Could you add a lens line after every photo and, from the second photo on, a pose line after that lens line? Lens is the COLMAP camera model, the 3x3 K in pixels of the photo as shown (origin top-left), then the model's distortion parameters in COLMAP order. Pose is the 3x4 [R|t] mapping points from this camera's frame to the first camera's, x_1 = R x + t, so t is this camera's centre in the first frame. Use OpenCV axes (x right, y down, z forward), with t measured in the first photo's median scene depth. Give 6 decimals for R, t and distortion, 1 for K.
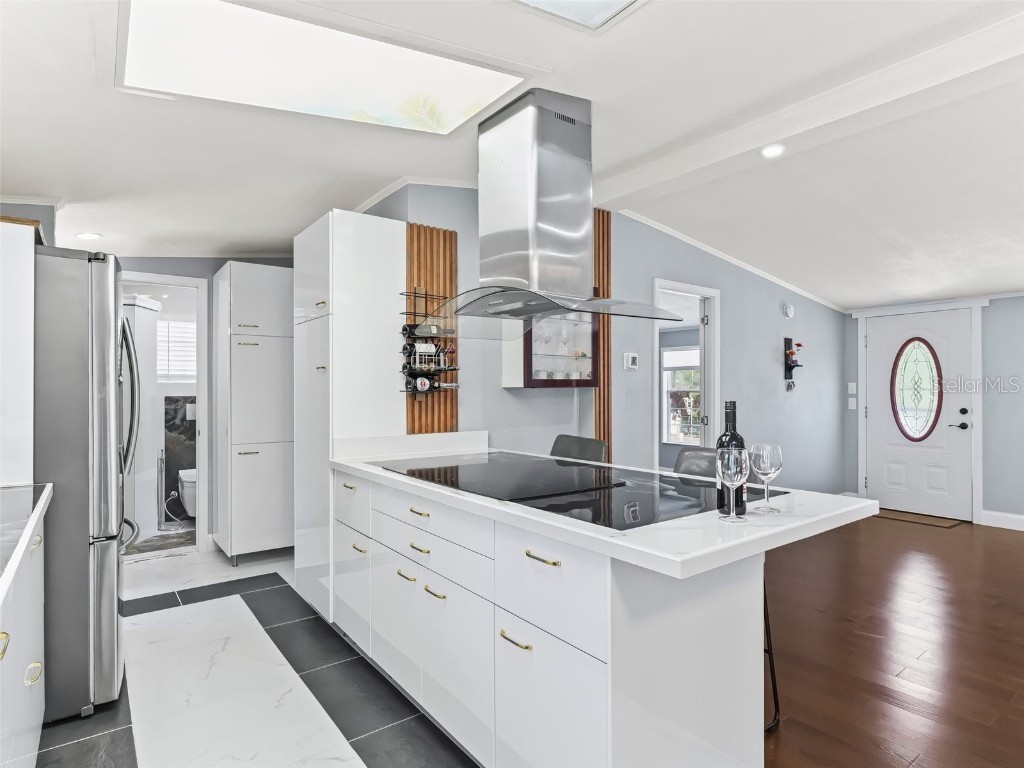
lens RADIAL K [[567.1, 0, 517.6], [0, 567.1, 386.2], [0, 0, 1]] dist [0.008354, -0.003614]
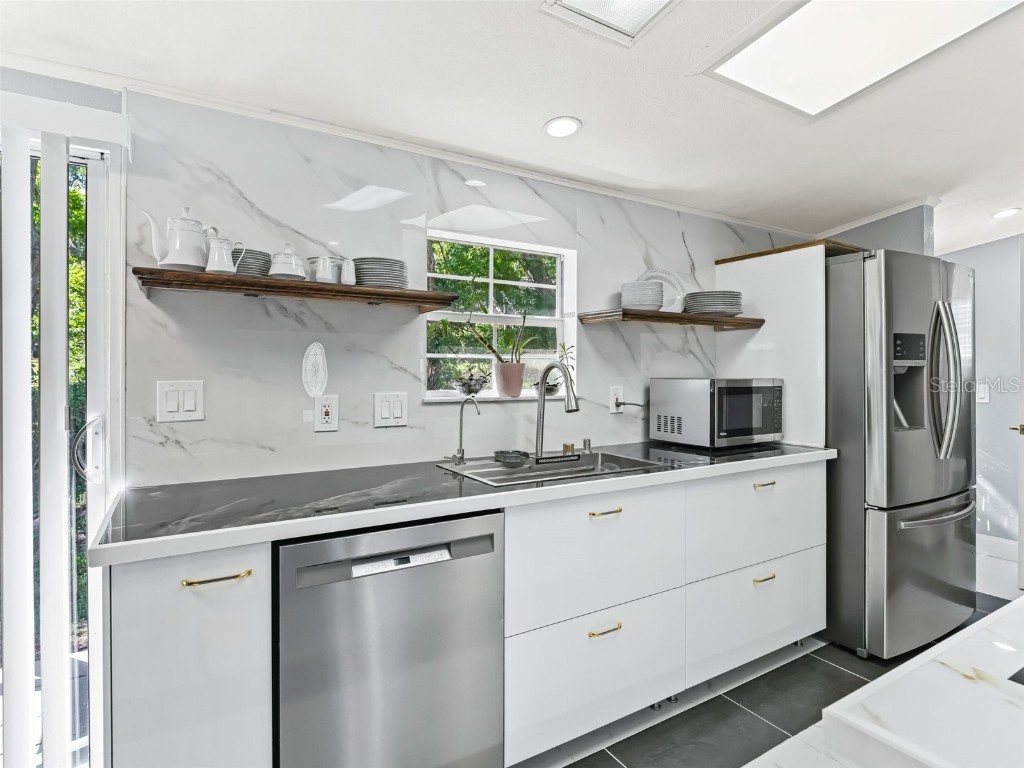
lens RADIAL K [[537.1, 0, 486.0], [0, 537.1, 371.1], [0, 0, 1]] dist [-0.004449, 0.002258]
pose [[-0.115548, -0.002120, -0.993300, 0.269252], [0.006514, 0.999975, -0.002892, -0.000148], [0.993281, -0.006805, -0.115531, 0.249031]]
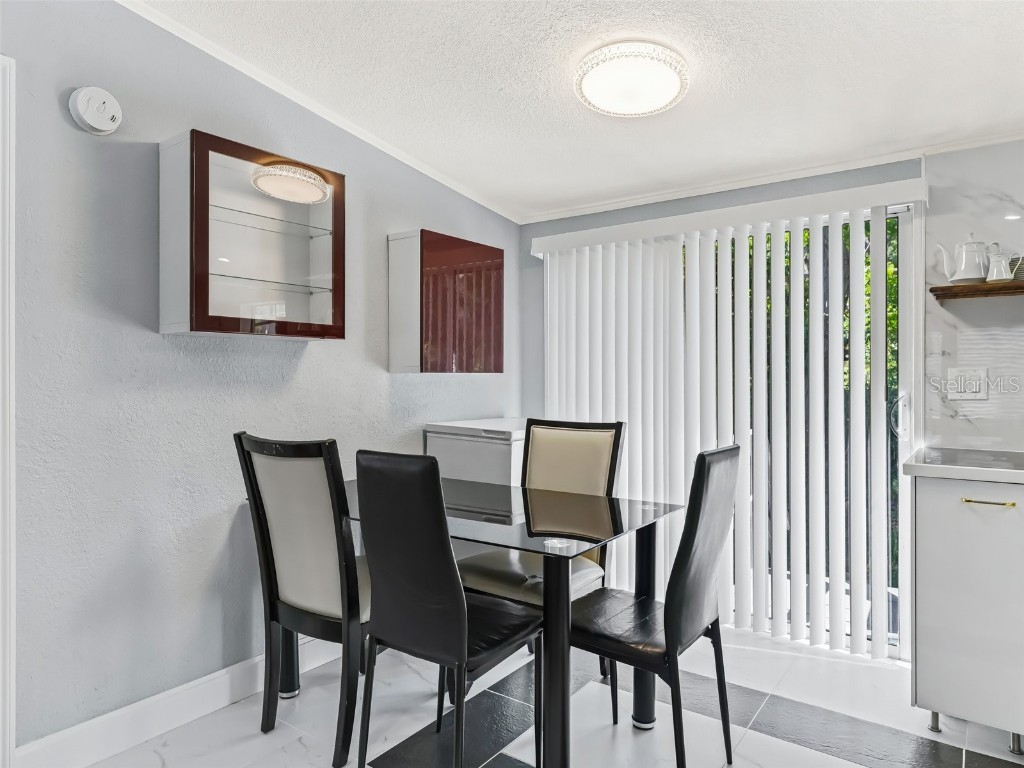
lens RADIAL K [[662.7, 0, 513.9], [0, 662.7, 379.1], [0, 0, 1]] dist [0.009769, -0.003178]
pose [[-0.953598, 0.004325, -0.301051, 0.584720], [0.005185, 0.999984, -0.002057, 0.019583], [0.301037, -0.003523, -0.953606, 0.523601]]
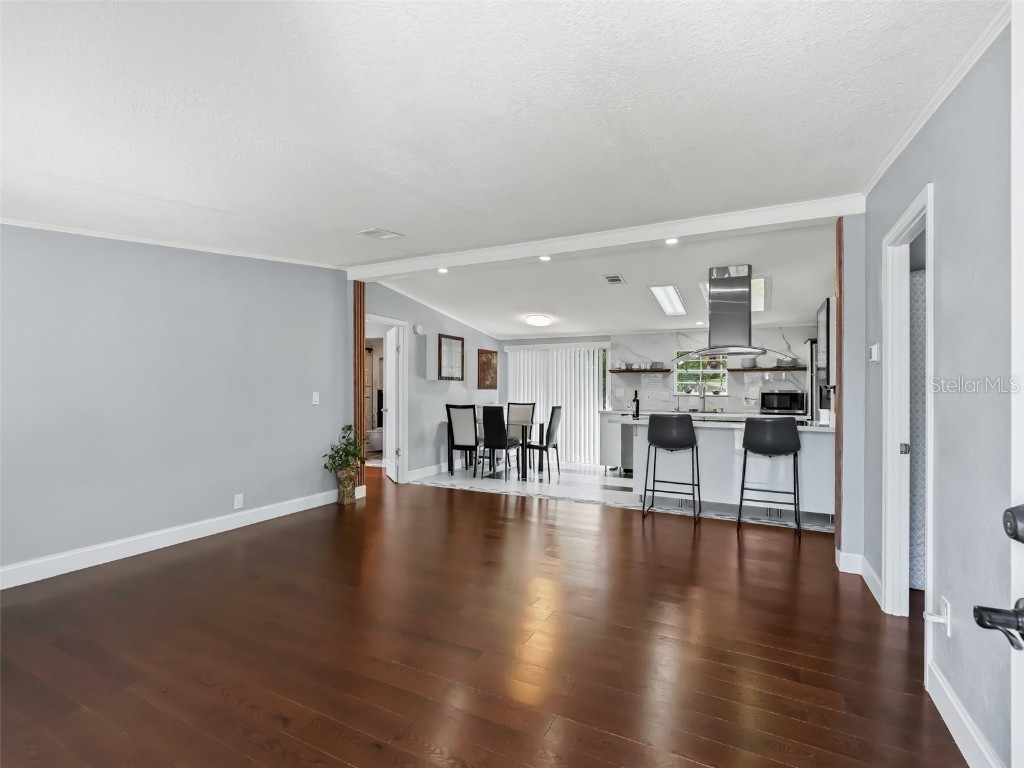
lens RADIAL K [[485.7, 0, 486.7], [0, 485.7, 391.6], [0, 0, 1]] dist [-0.005642, 0.000102]
pose [[-0.917661, -0.000641, -0.397365, 1.411954], [-0.000002, 0.999999, -0.001607, 0.022417], [0.397365, -0.001474, -0.917659, 1.934134]]
